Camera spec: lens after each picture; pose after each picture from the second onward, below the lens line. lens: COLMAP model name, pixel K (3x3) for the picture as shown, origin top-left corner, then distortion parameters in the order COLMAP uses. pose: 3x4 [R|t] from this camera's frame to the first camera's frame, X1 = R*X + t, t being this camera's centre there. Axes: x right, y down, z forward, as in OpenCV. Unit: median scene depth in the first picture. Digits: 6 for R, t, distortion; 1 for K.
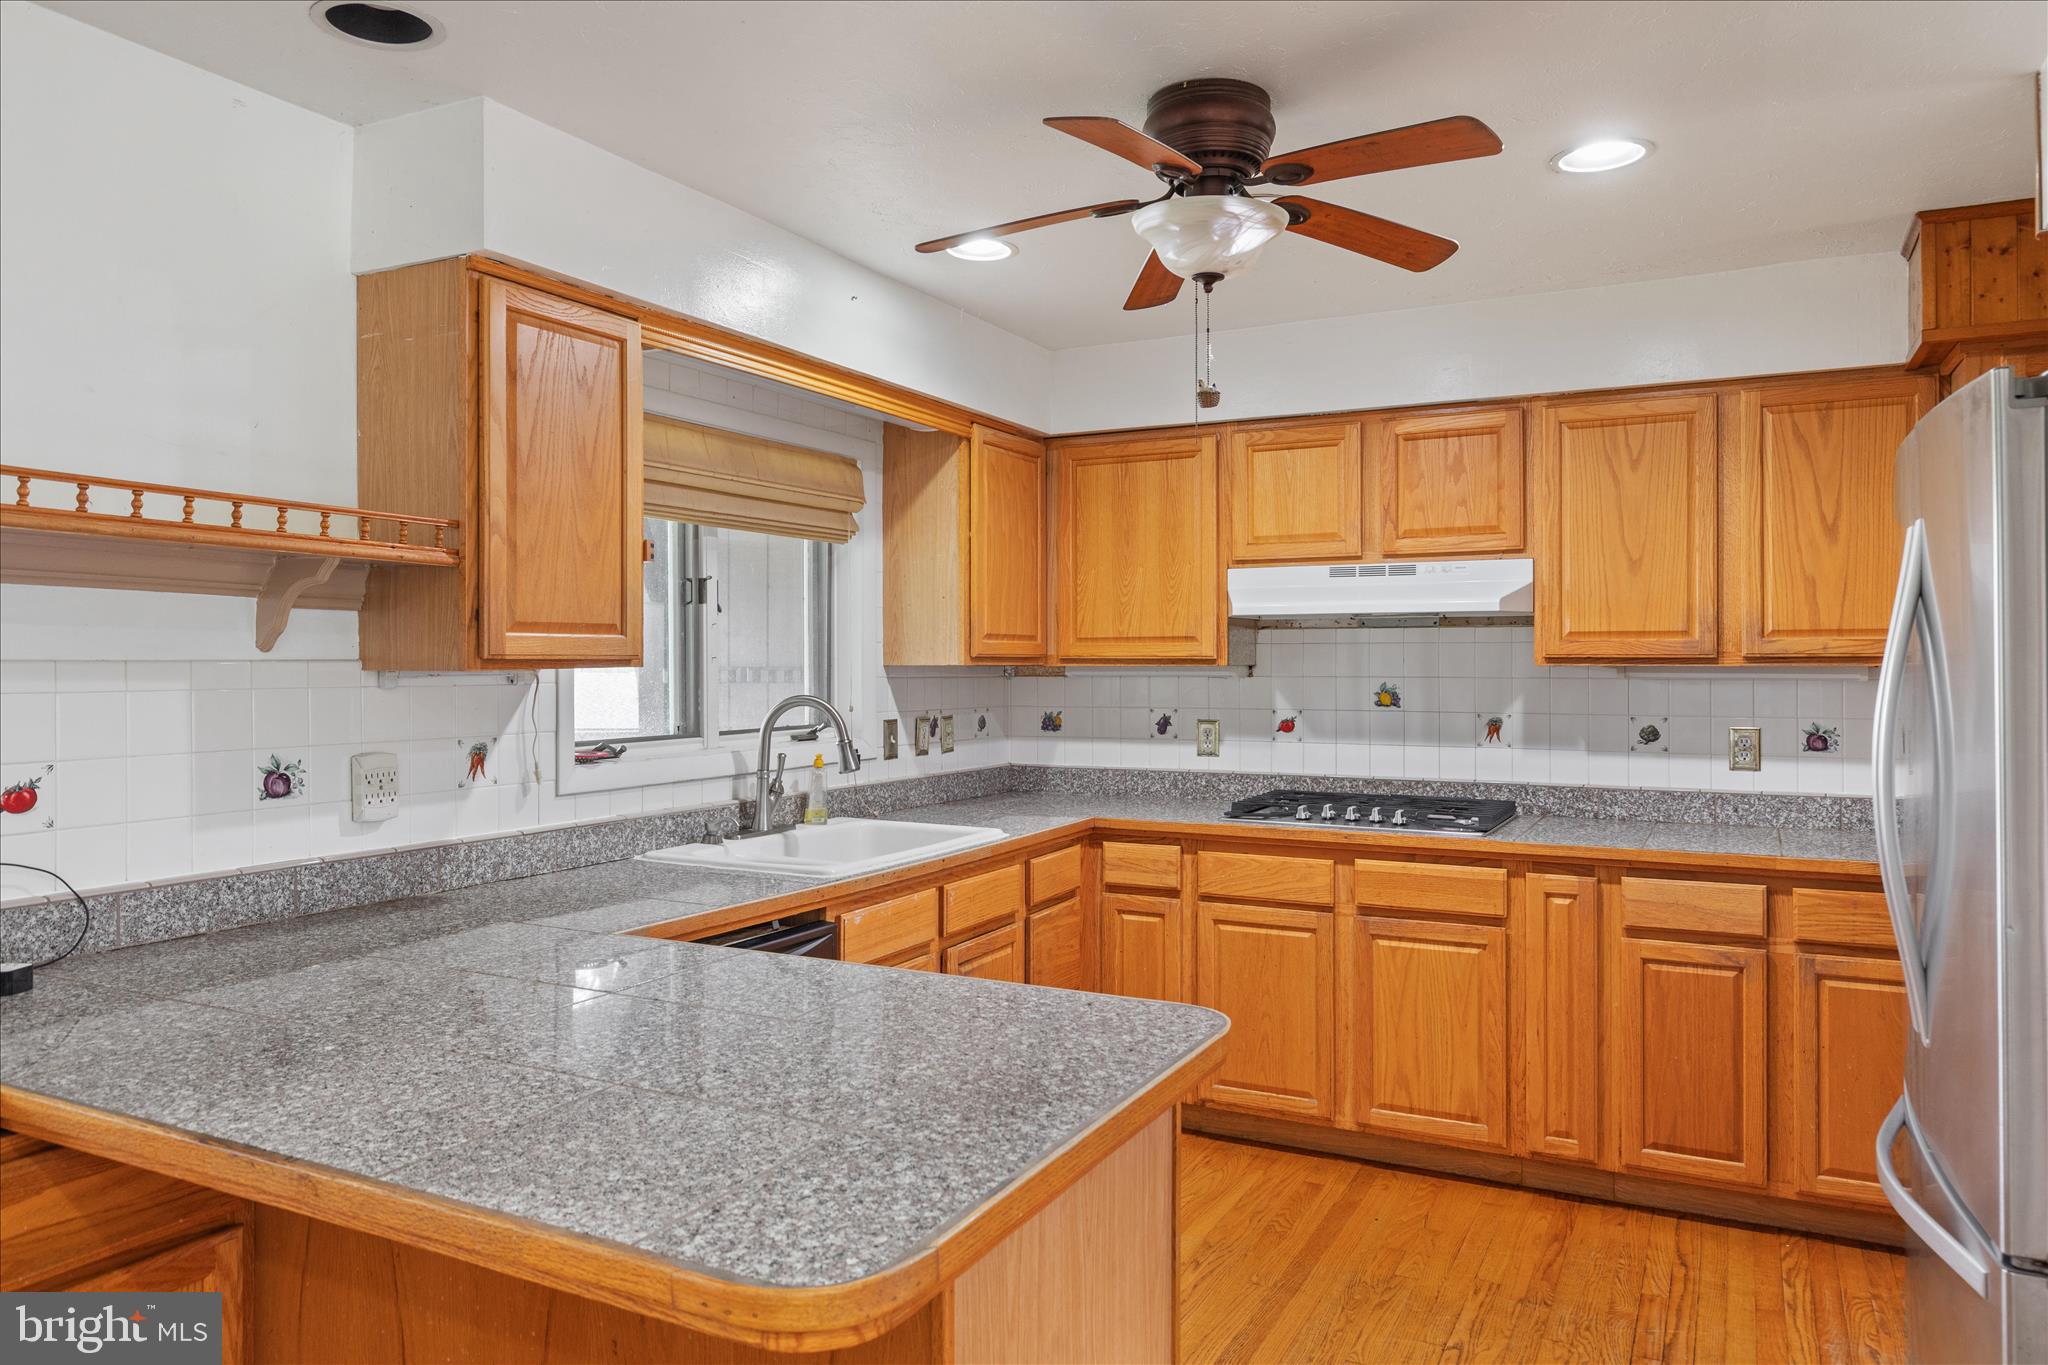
lens RADIAL K [[1380.4, 0, 1023.0], [0, 1380.4, 660.6], [0, 0, 1]] dist [-0.005031, -0.007876]
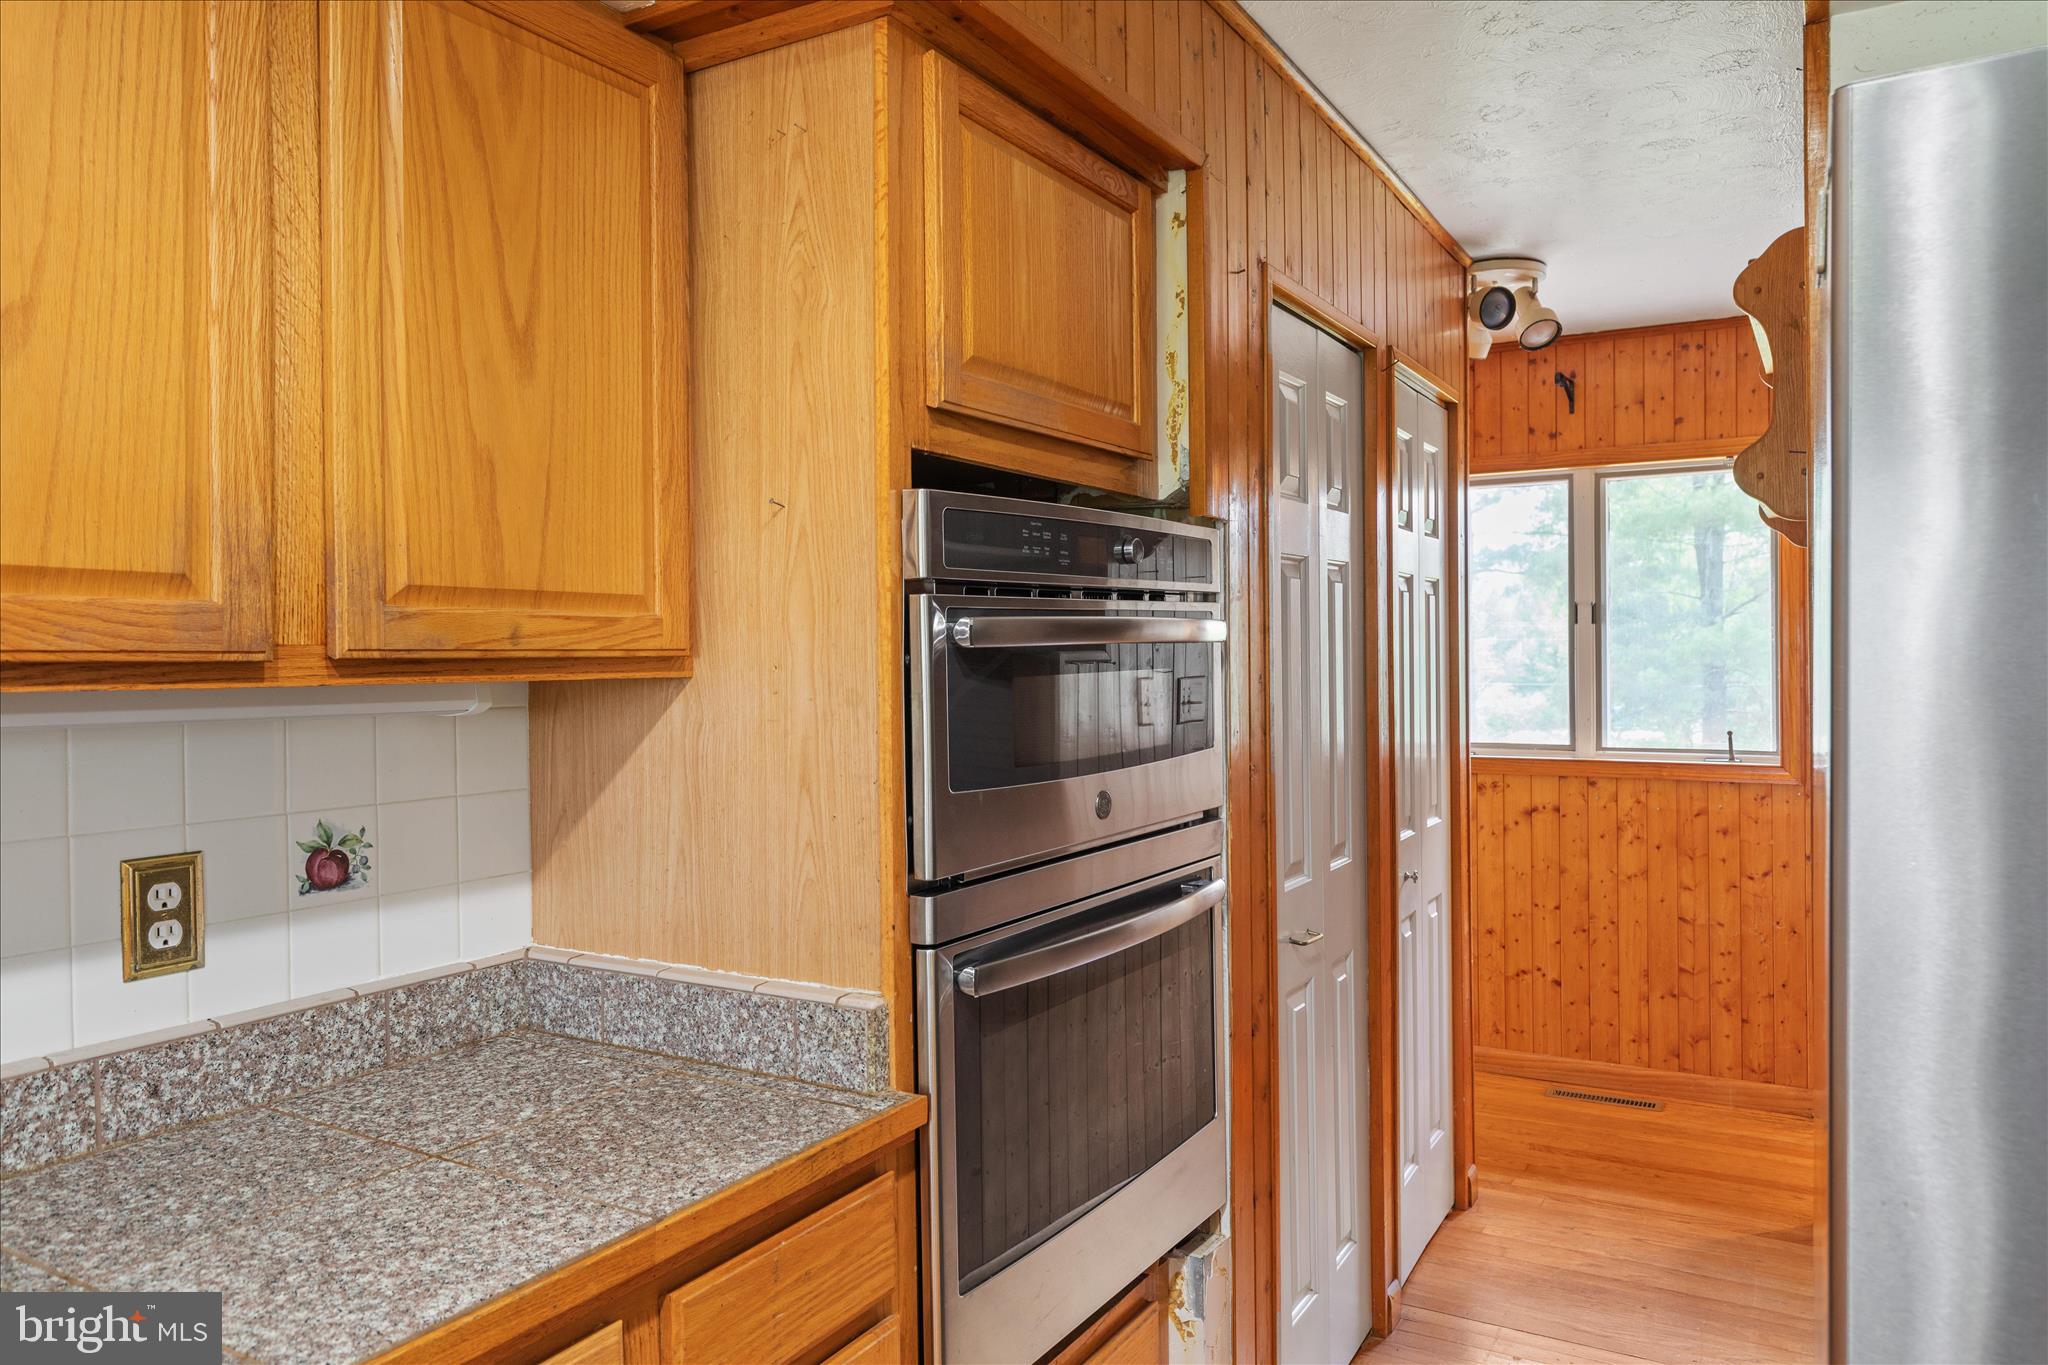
lens RADIAL K [[1373.3, 0, 1029.4], [0, 1373.3, 675.9], [0, 0, 1]] dist [0.004647, 0.001250]
pose [[0.050996, -0.008966, 0.998659, 0.179524], [0.010028, 0.999914, 0.008465, 0.000471], [-0.998649, 0.009583, 0.051082, 0.777475]]
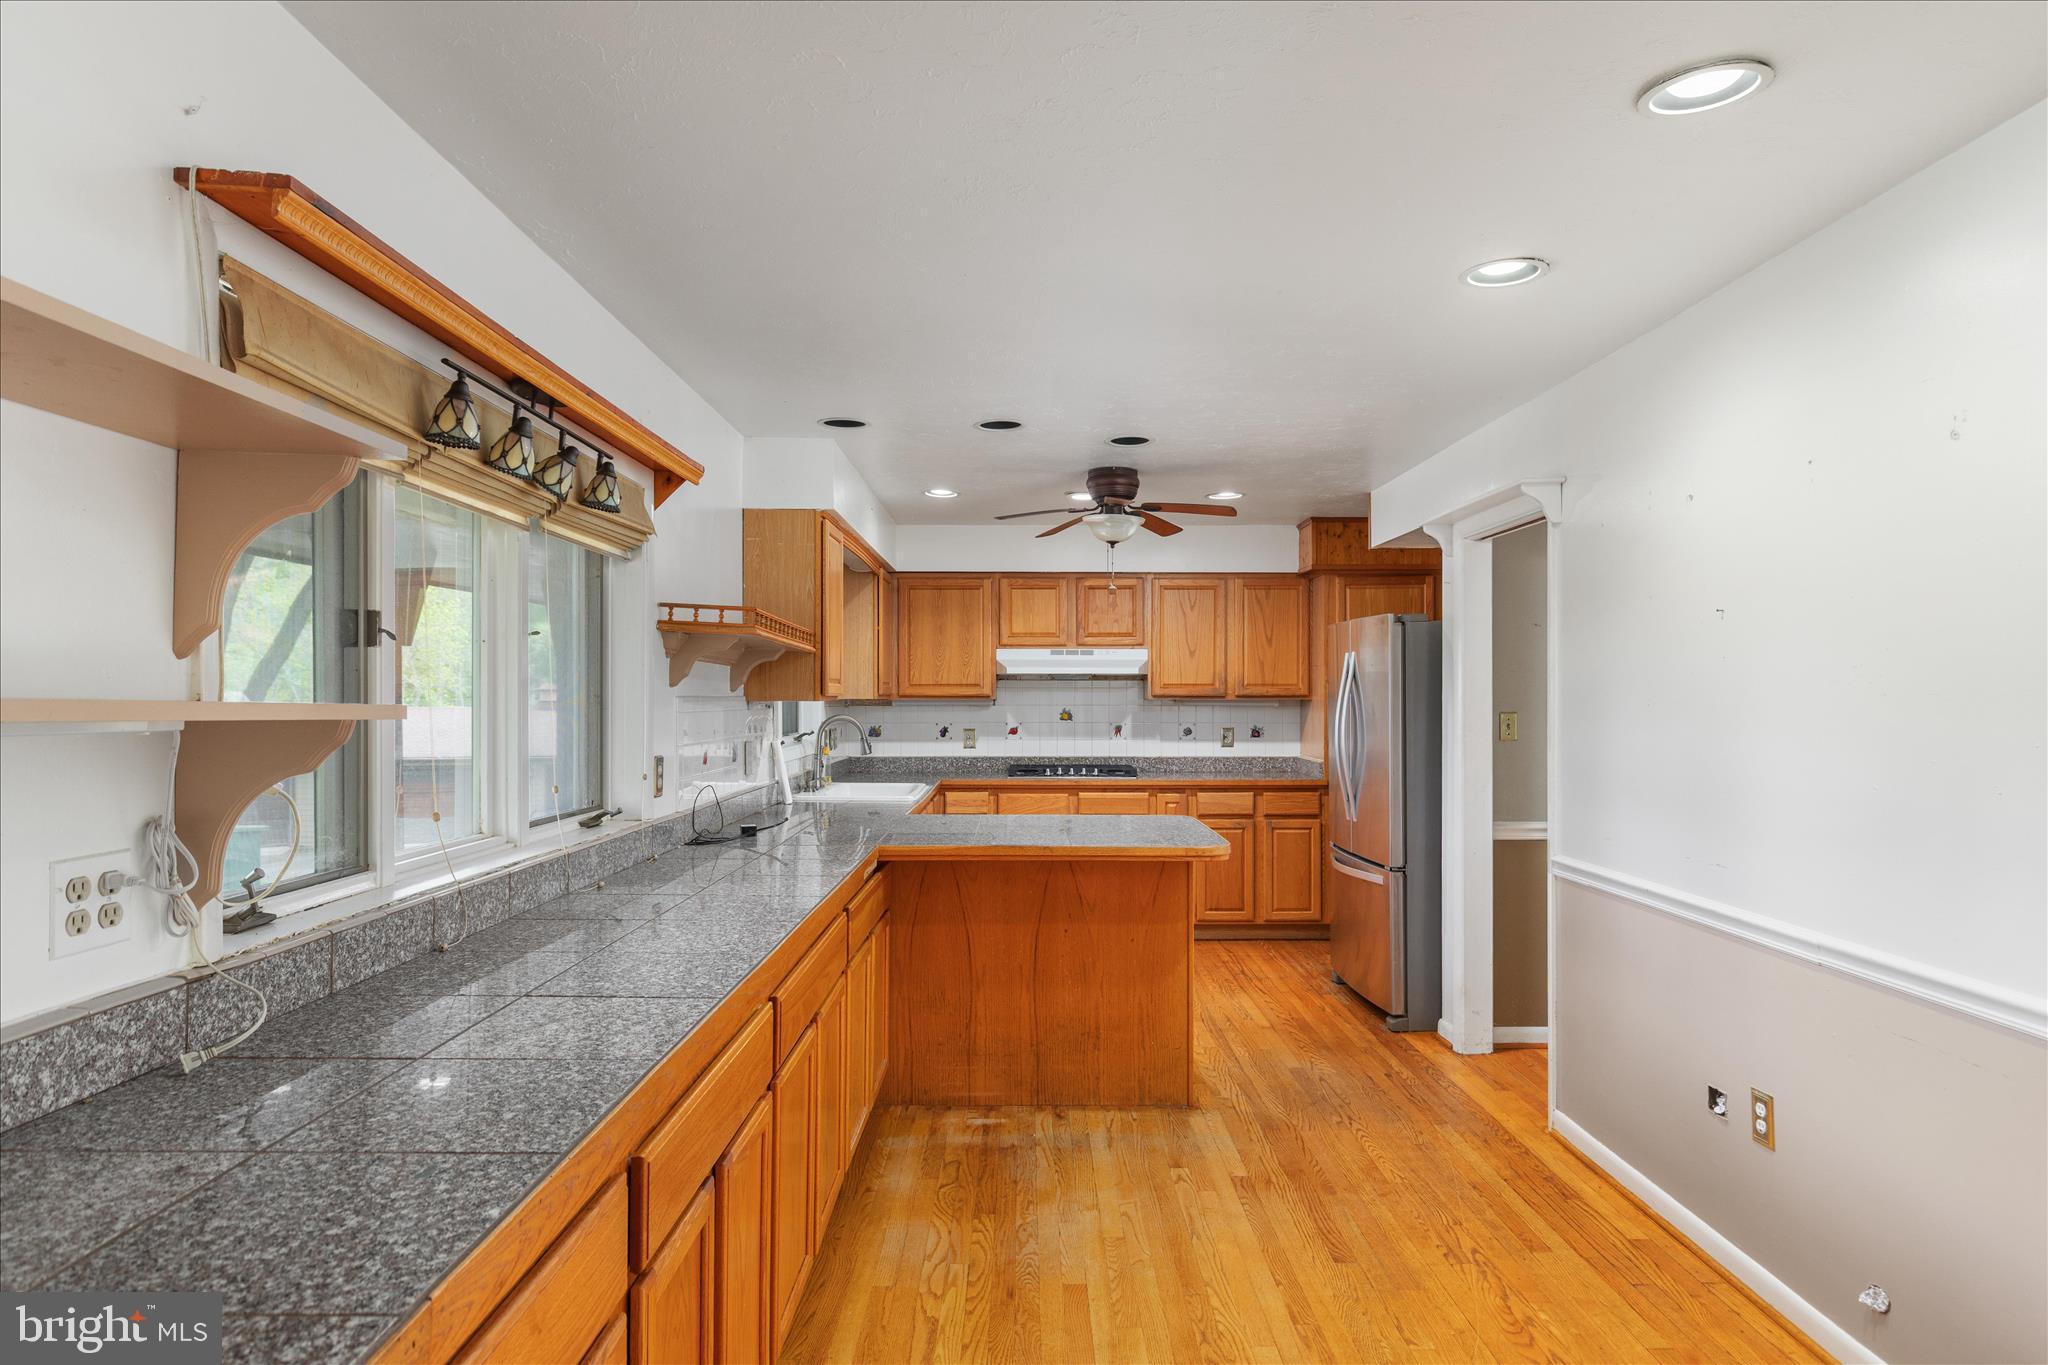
lens RADIAL K [[1186.9, 0, 1026.6], [0, 1186.9, 692.9], [0, 0, 1]] dist [0.003786, 0.002595]
pose [[0.883124, 0.003401, 0.469128, -0.673941], [-0.001740, 0.999991, -0.003975, 0.001377], [-0.469137, 0.002694, 0.883121, -0.546386]]
